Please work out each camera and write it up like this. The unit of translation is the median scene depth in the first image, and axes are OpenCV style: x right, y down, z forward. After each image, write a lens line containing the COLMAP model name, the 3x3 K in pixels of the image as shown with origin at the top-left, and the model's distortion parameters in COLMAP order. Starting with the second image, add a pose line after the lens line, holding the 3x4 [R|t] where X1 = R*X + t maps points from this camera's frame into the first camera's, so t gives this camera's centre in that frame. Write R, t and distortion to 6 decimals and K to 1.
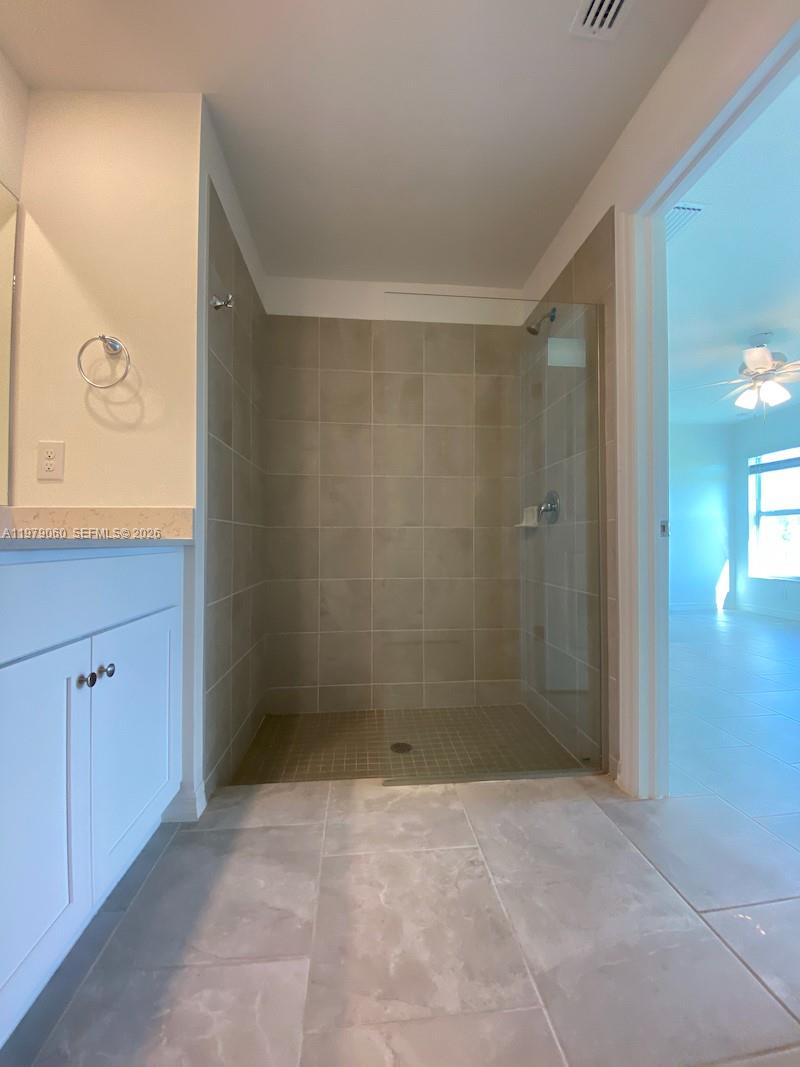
lens RADIAL K [[431.6, 0, 405.3], [0, 431.6, 536.8], [0, 0, 1]] dist [-0.007747, -0.008121]
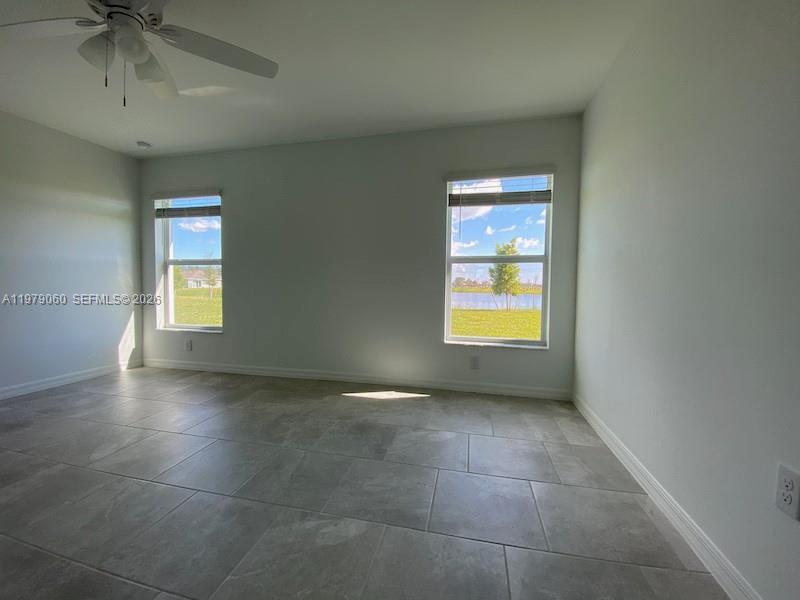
lens RADIAL K [[323.6, 0, 403.2], [0, 323.6, 300.3], [0, 0, 1]] dist [-0.007747, -0.008121]
pose [[0.240790, -0.045520, 0.969509, 0.261702], [-0.025935, 0.998241, 0.053311, -0.020764], [-0.970231, -0.037981, 0.239186, 0.319792]]
